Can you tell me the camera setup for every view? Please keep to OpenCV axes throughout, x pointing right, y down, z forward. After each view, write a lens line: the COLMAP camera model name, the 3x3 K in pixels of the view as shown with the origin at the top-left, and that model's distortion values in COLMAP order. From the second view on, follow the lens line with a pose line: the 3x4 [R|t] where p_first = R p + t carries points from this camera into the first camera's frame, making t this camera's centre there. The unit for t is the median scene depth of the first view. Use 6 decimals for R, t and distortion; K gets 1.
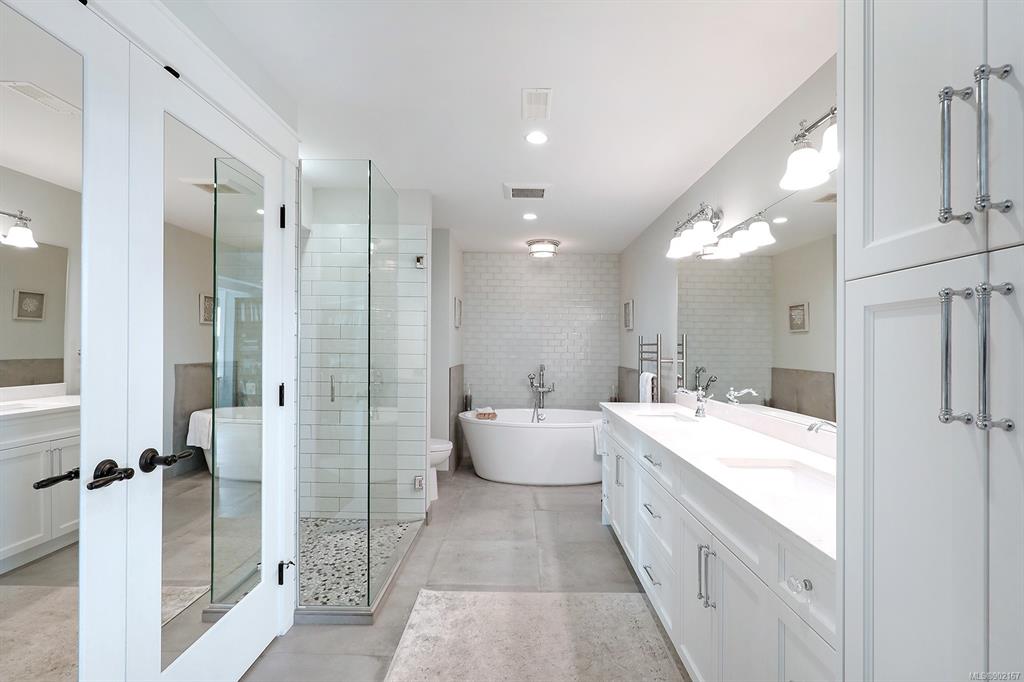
lens RADIAL K [[474.0, 0, 511.0], [0, 474.0, 343.2], [0, 0, 1]] dist [-0.012432, -0.001103]
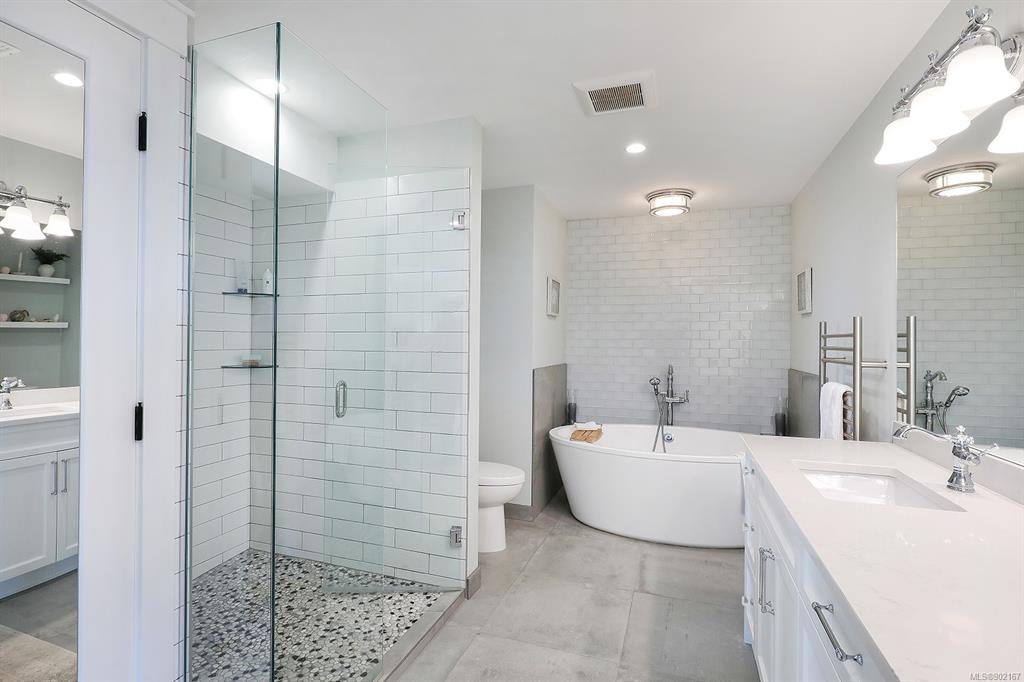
lens RADIAL K [[496.9, 0, 511.4], [0, 496.9, 345.5], [0, 0, 1]] dist [0.001773, 0.001164]
pose [[0.953050, -0.002647, -0.302802, 0.091254], [0.007182, 0.999878, 0.013866, 0.003317], [0.302729, -0.015390, 0.952953, 0.284968]]
